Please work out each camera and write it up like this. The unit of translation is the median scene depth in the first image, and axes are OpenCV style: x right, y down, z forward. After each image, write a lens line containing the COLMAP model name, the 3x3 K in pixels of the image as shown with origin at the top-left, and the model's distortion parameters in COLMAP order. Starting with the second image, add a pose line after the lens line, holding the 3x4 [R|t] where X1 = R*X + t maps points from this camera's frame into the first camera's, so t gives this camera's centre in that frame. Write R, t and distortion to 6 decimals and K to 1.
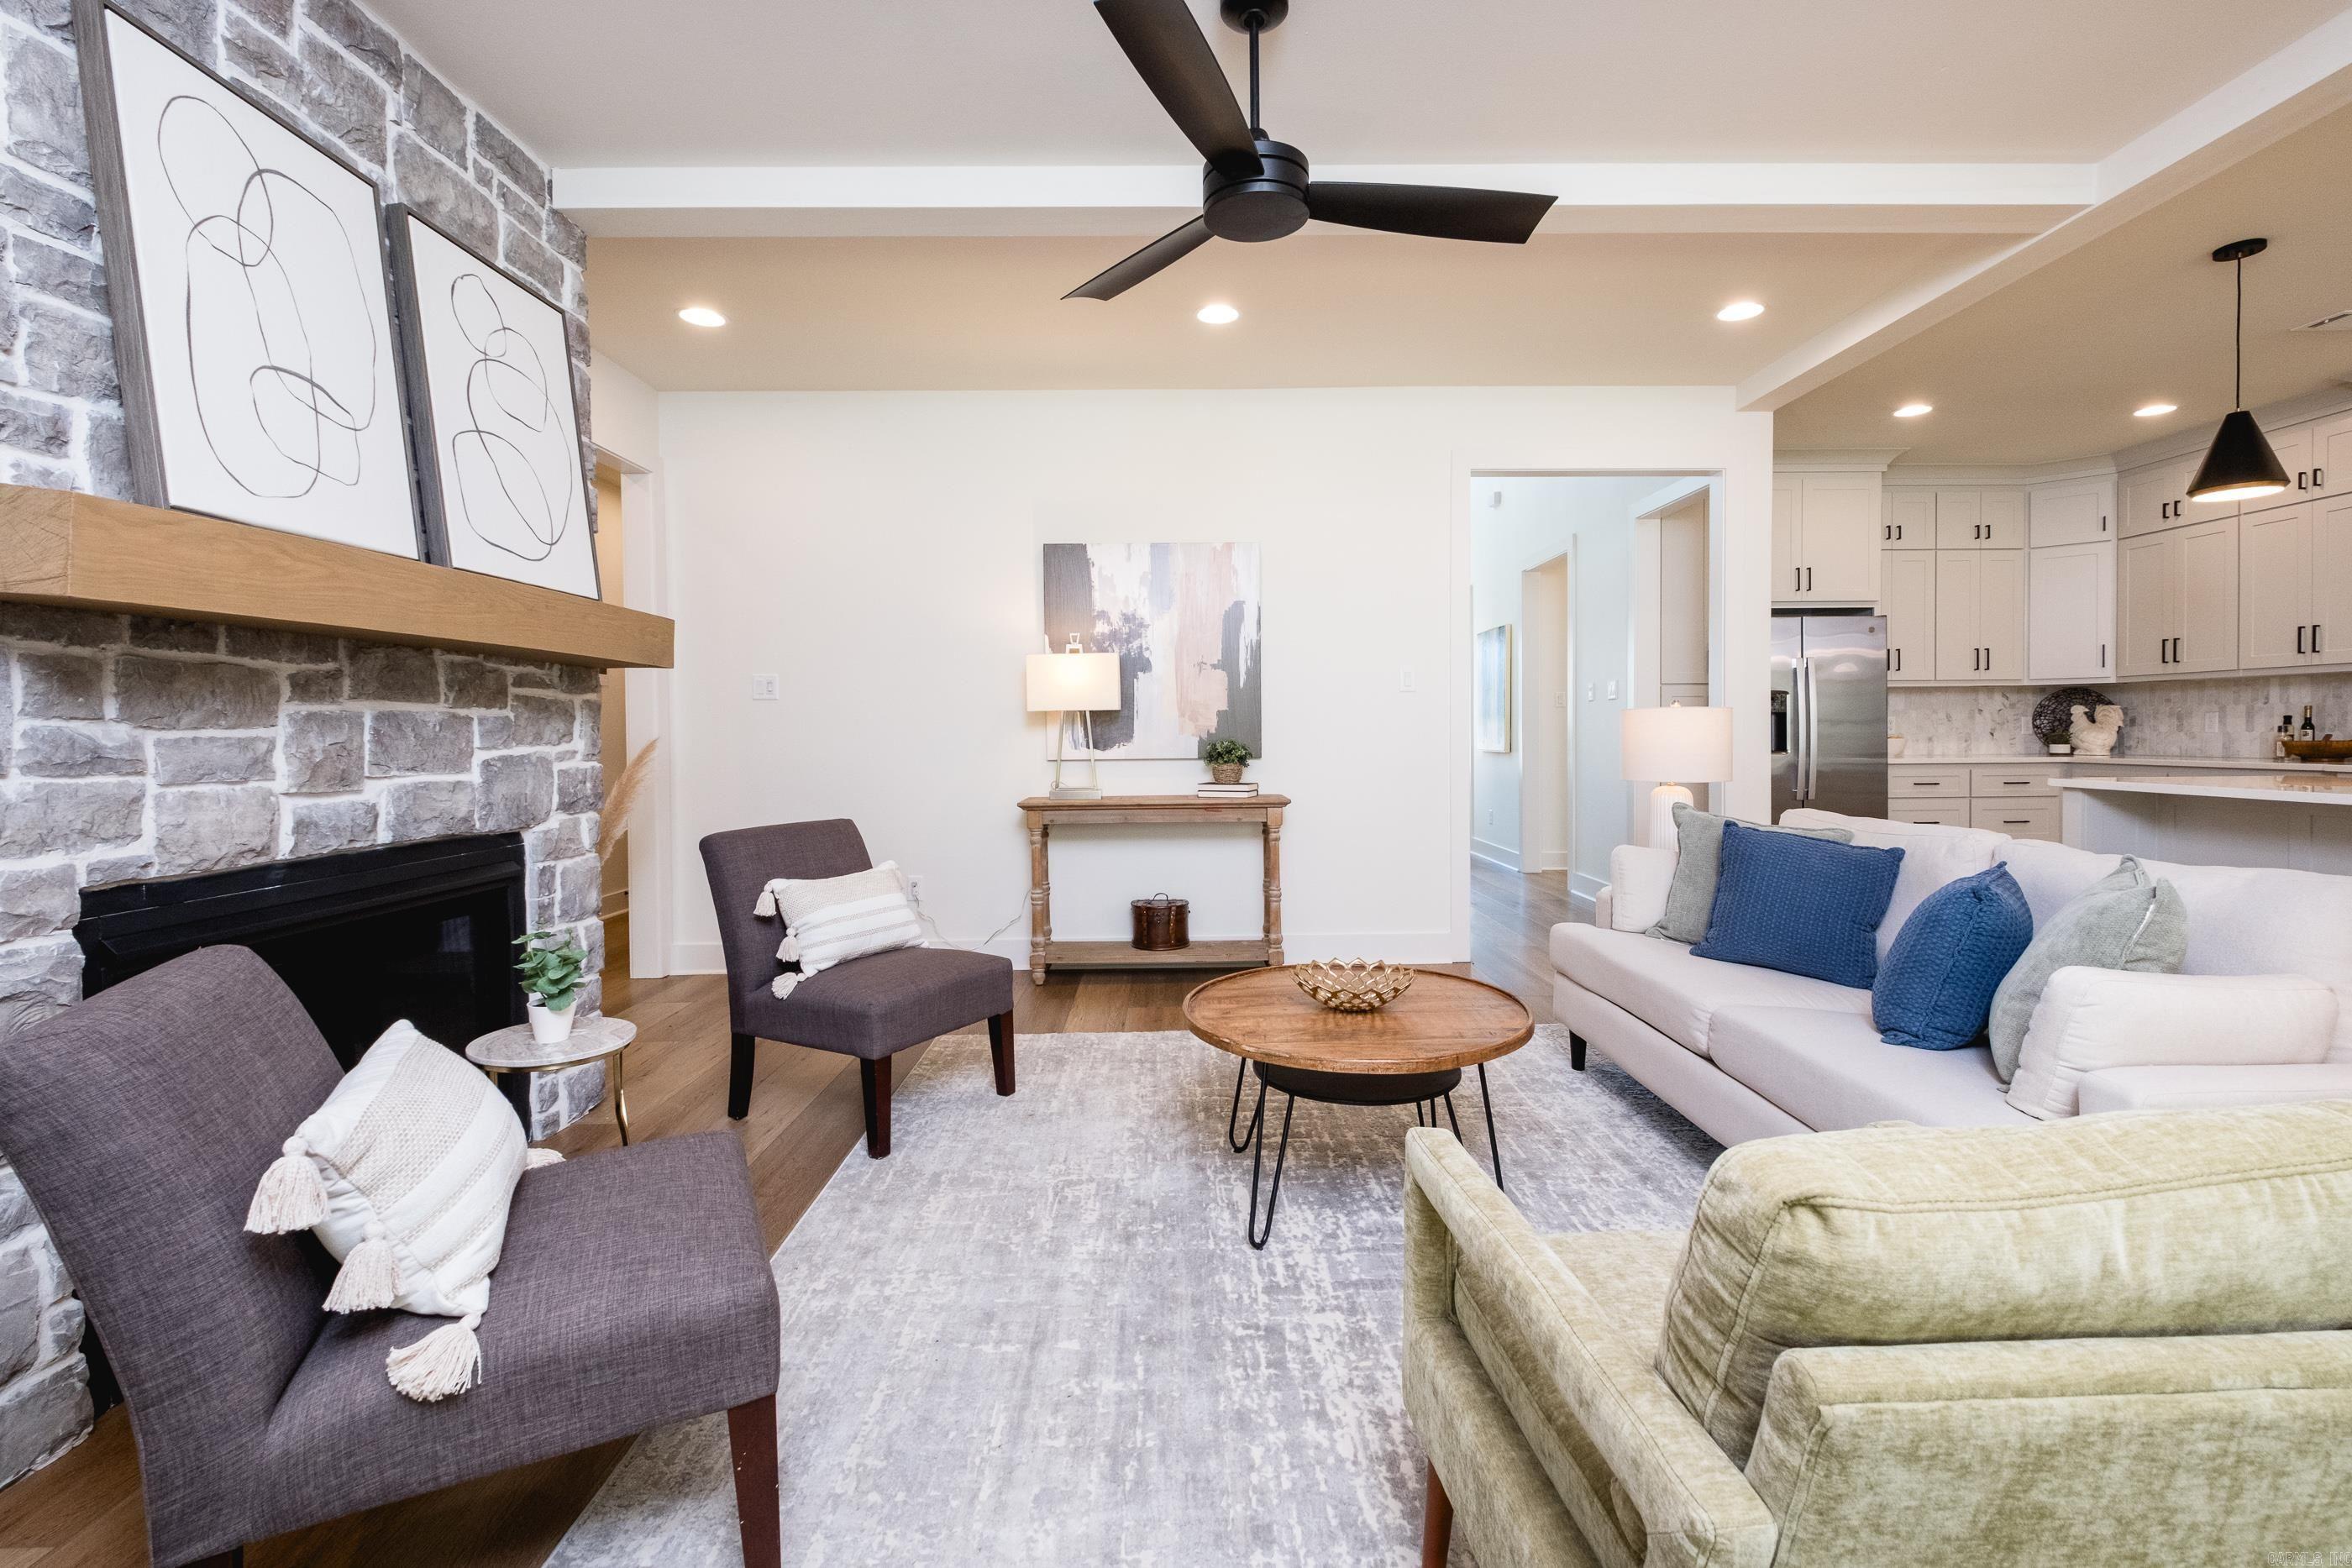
lens RADIAL K [[1022.5, 0, 1203.7], [0, 1022.5, 747.8], [0, 0, 1]] dist [0.001802, -0.002304]
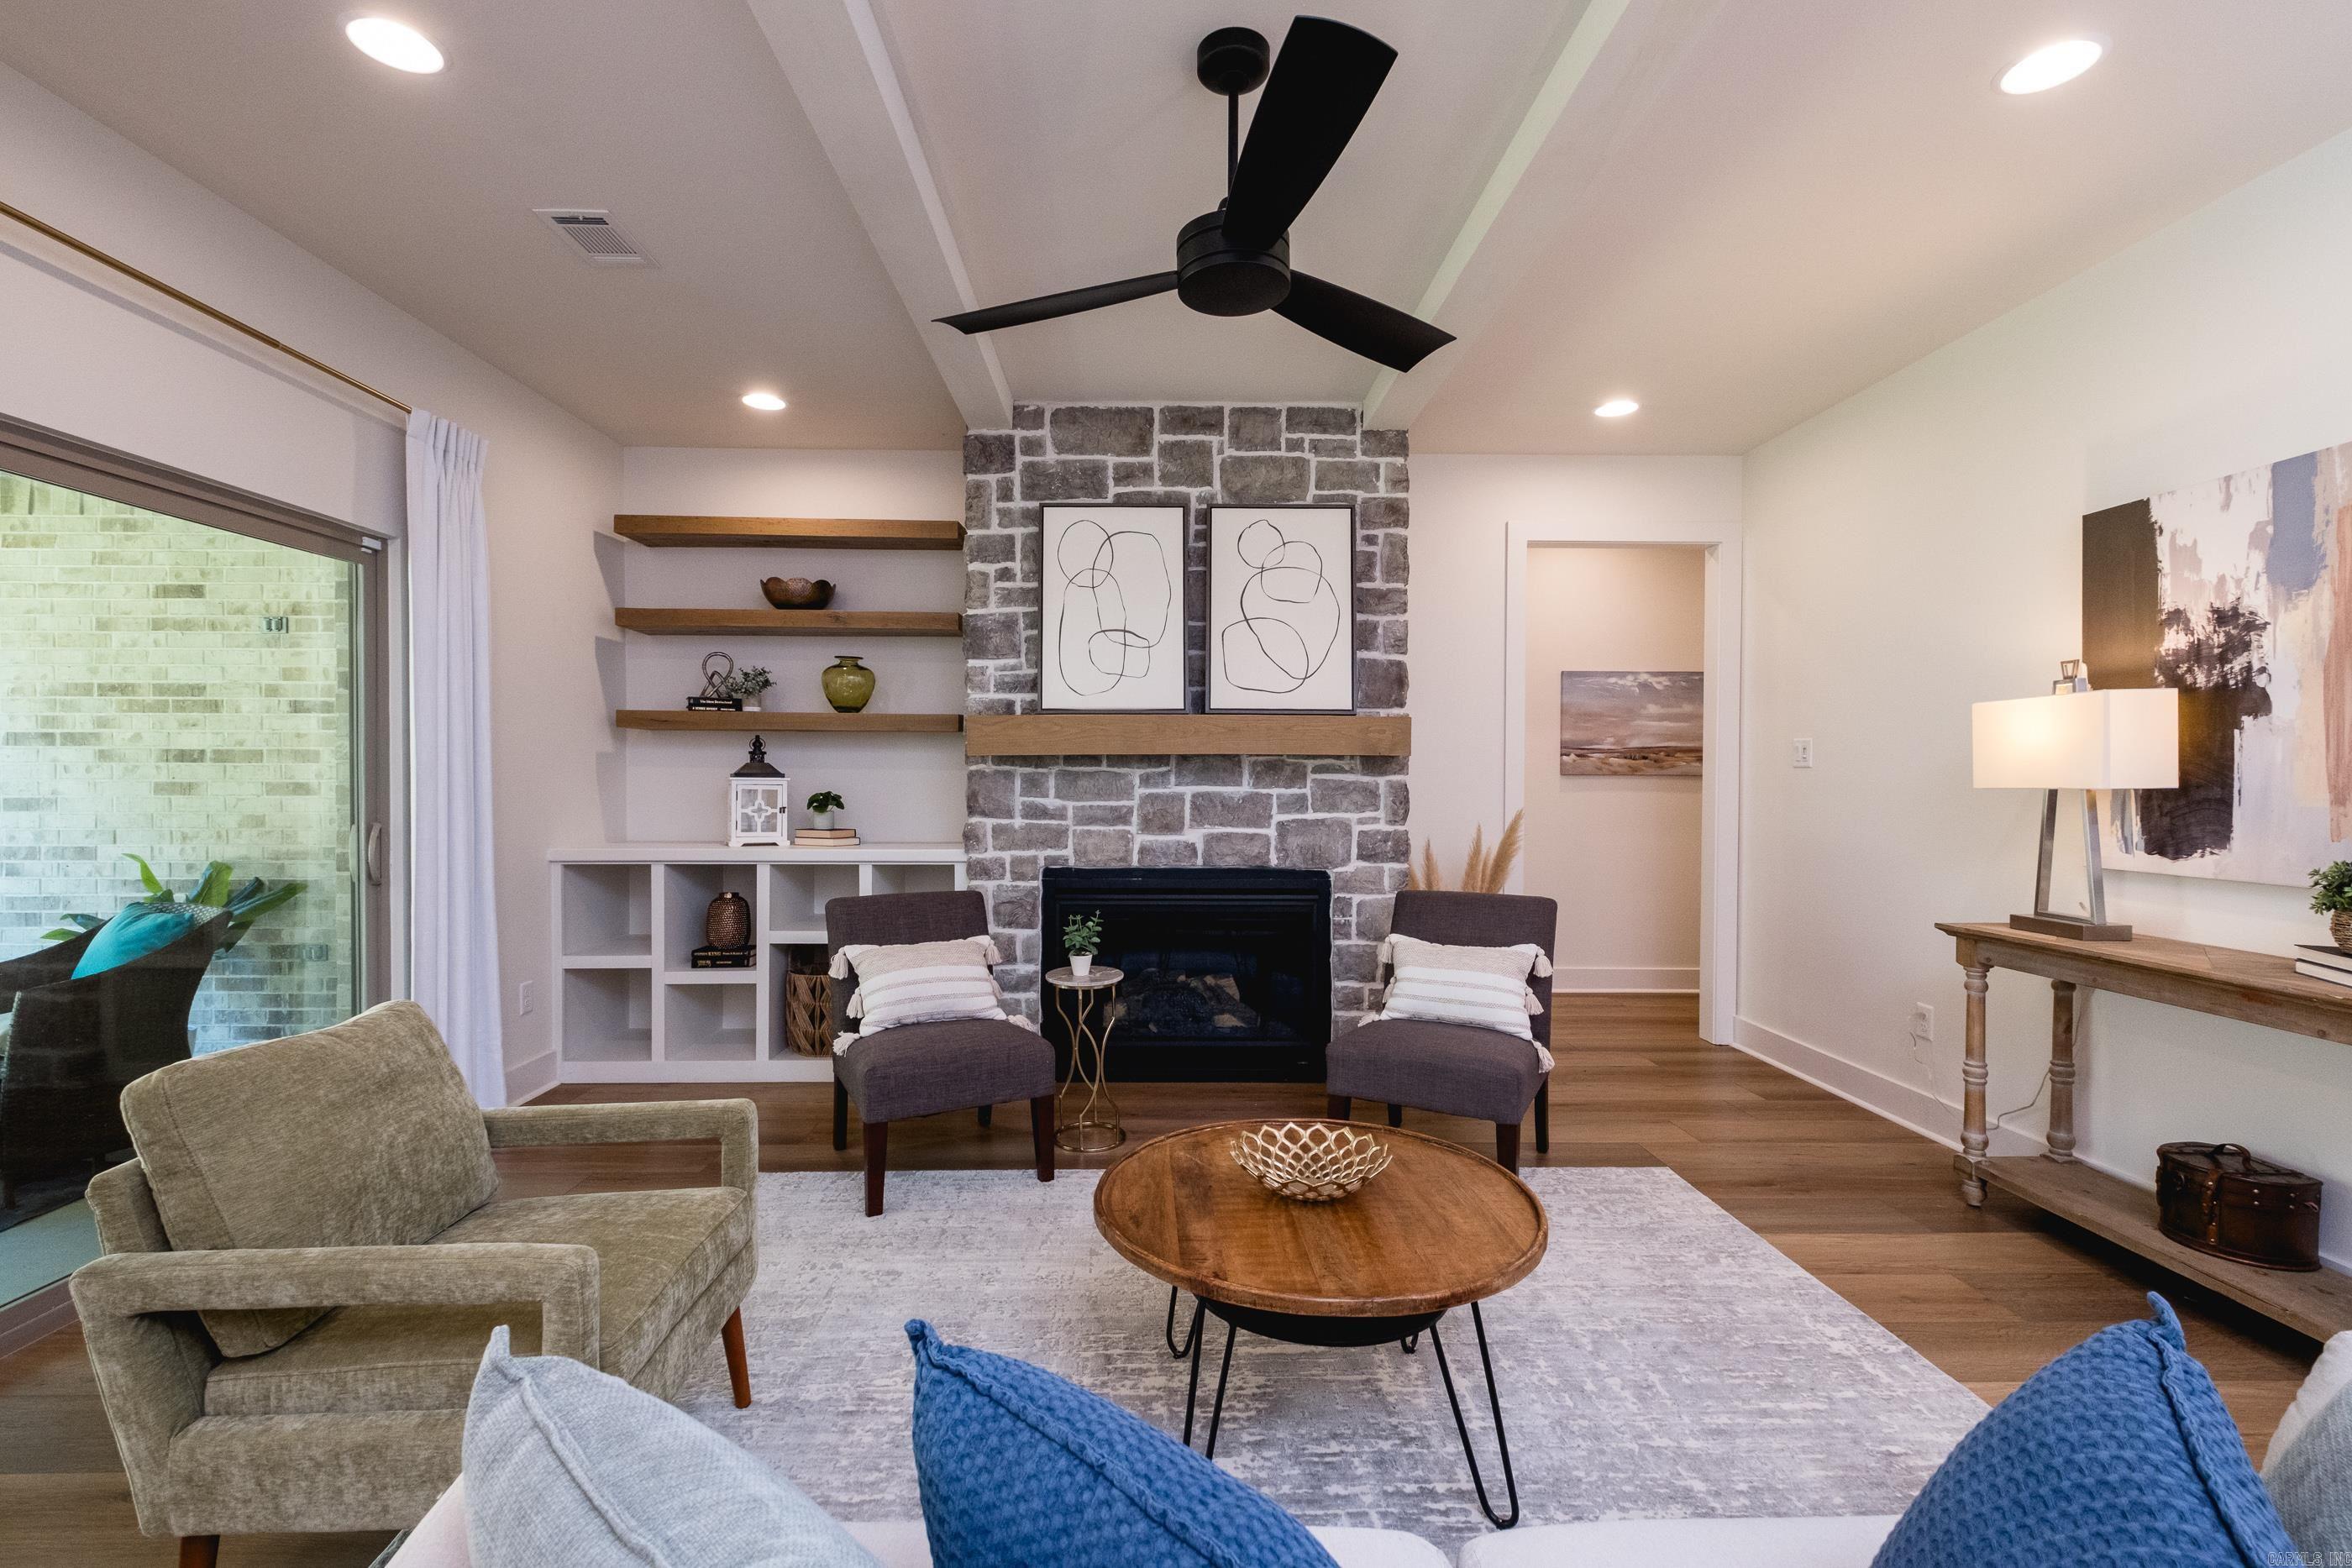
lens RADIAL K [[1022.5, 0, 1157.6], [0, 1022.5, 793.5], [0, 0, 1]] dist [0.001802, -0.002304]
pose [[-0.017965, 0.027462, -0.999461, 0.689073], [-0.019678, 0.999419, 0.027815, -0.055915], [0.999645, 0.020167, -0.017414, 0.661270]]
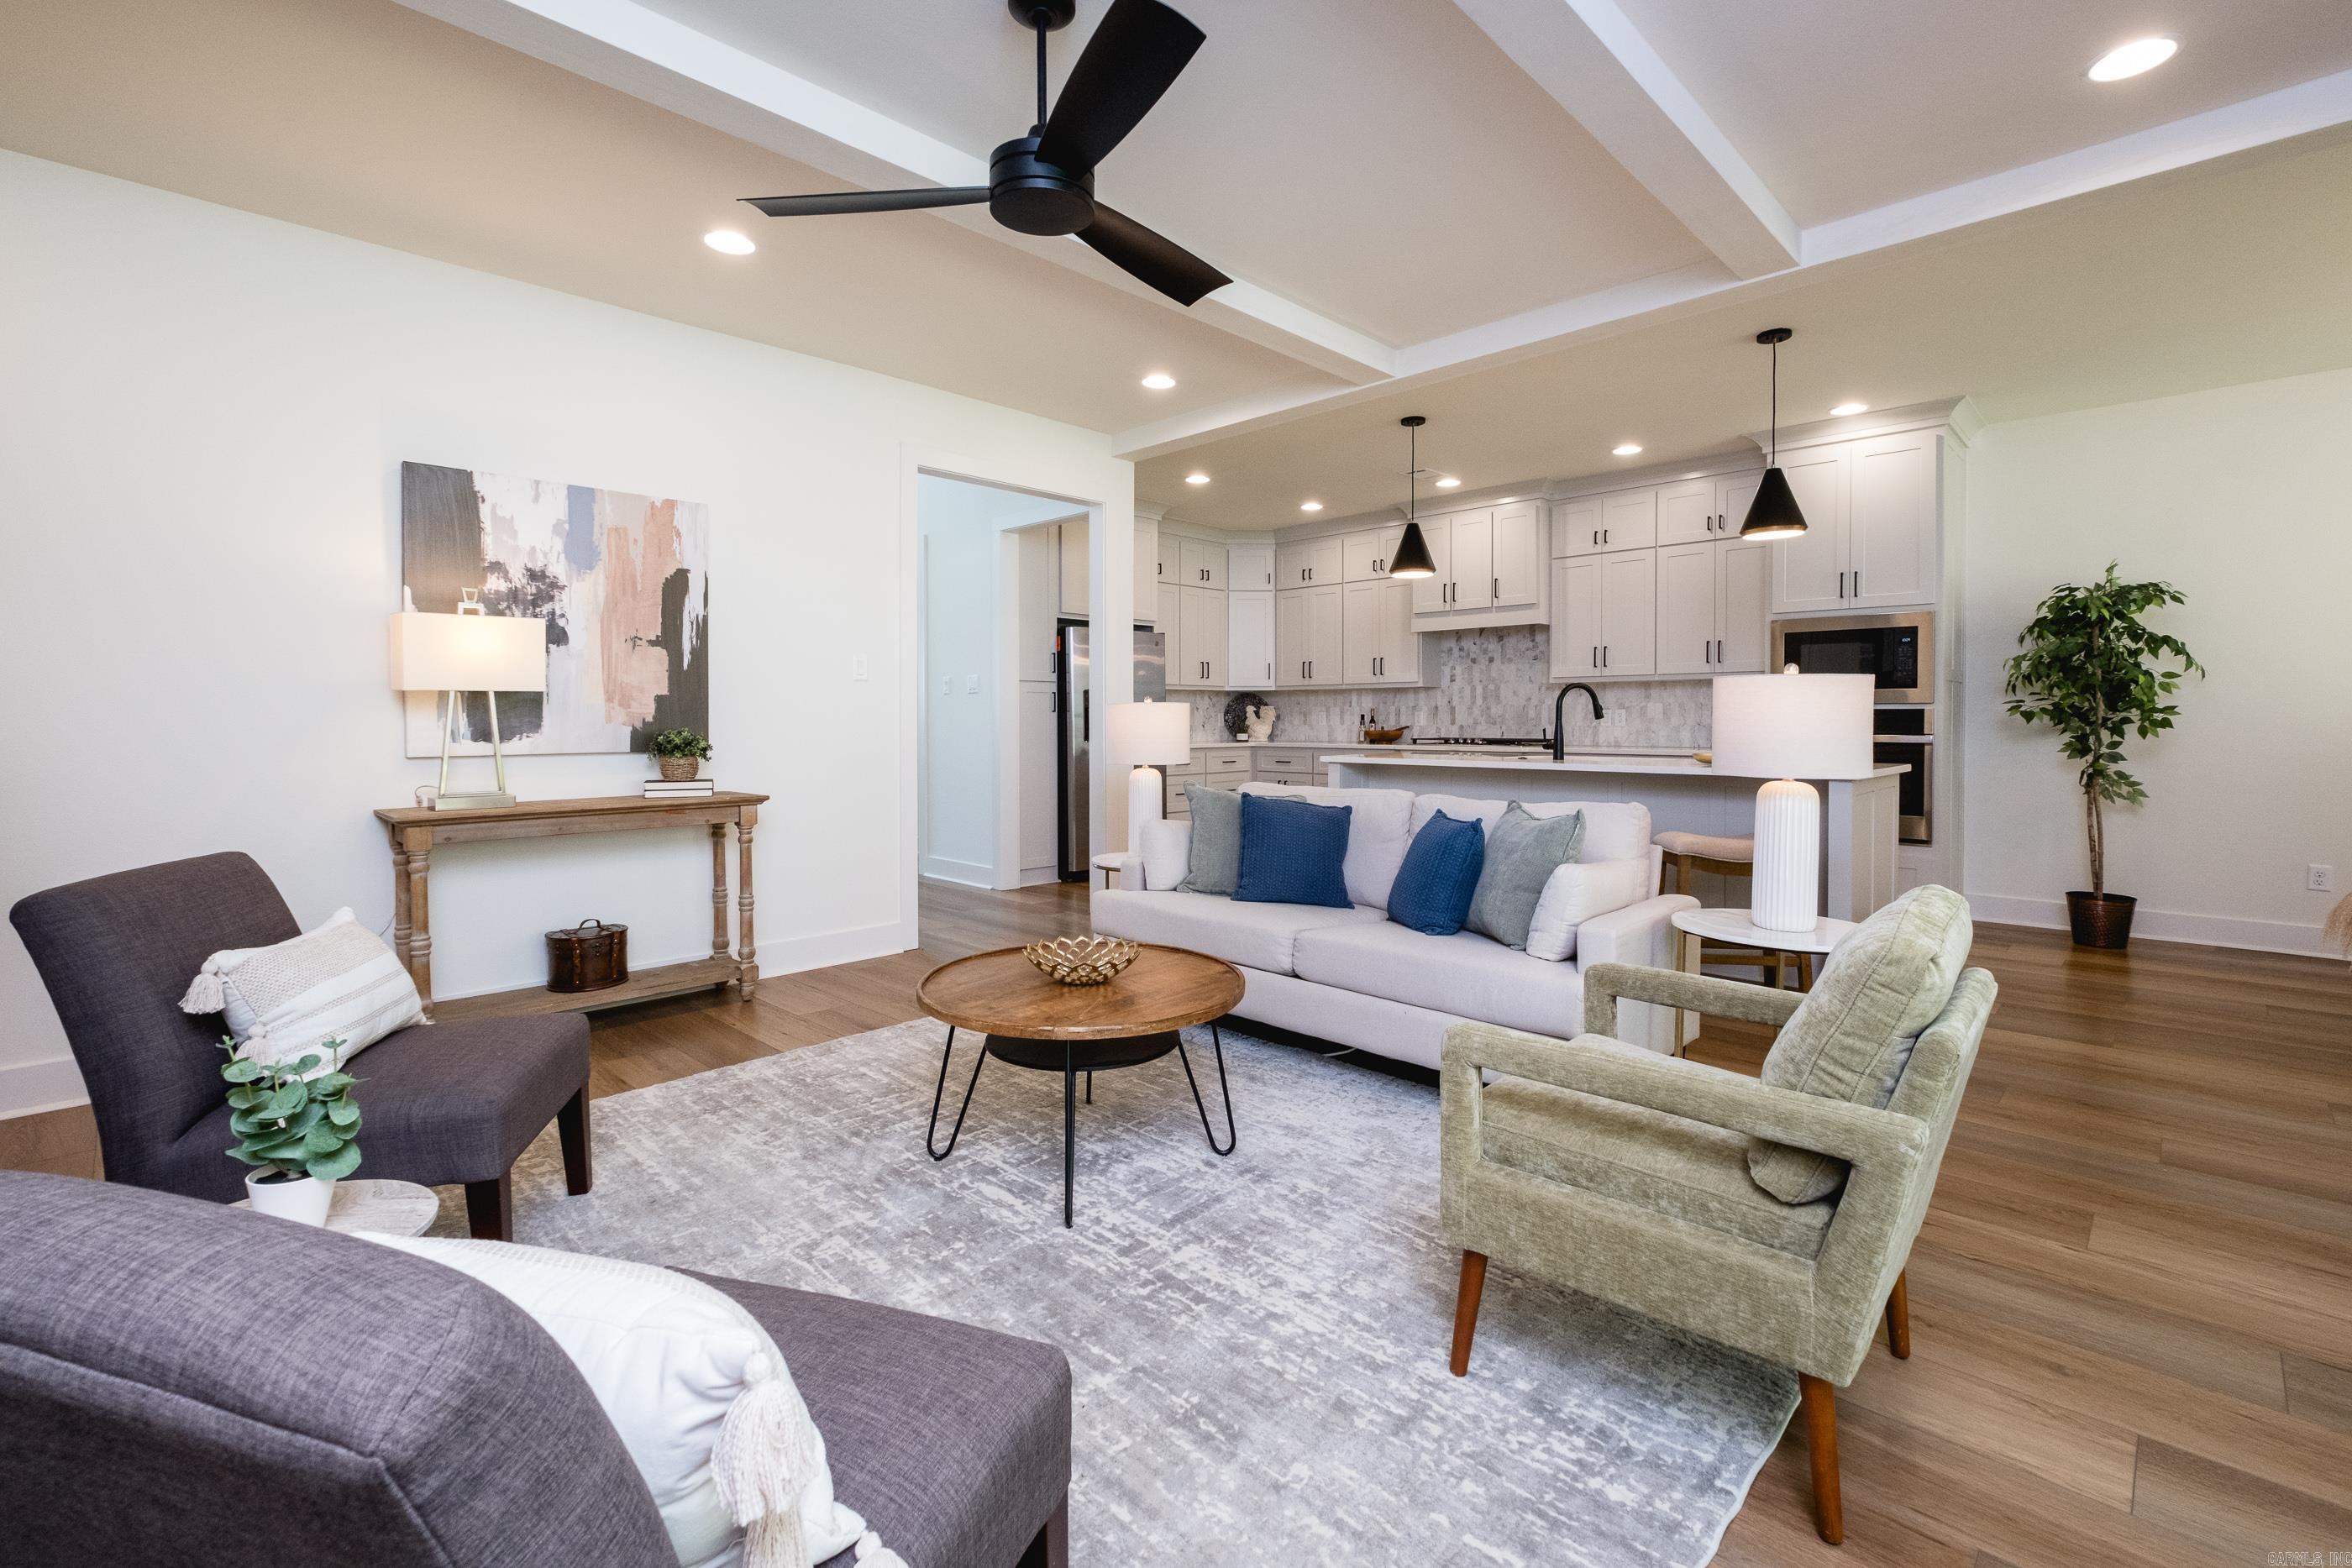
lens RADIAL K [[1022.5, 0, 1192.3], [0, 1022.5, 731.2], [0, 0, 1]] dist [0.001802, -0.002304]
pose [[0.711329, -0.001057, 0.702858, -0.389879], [0.007294, 0.999956, -0.005878, 0.002162], [-0.702821, 0.009308, 0.711306, 0.125625]]
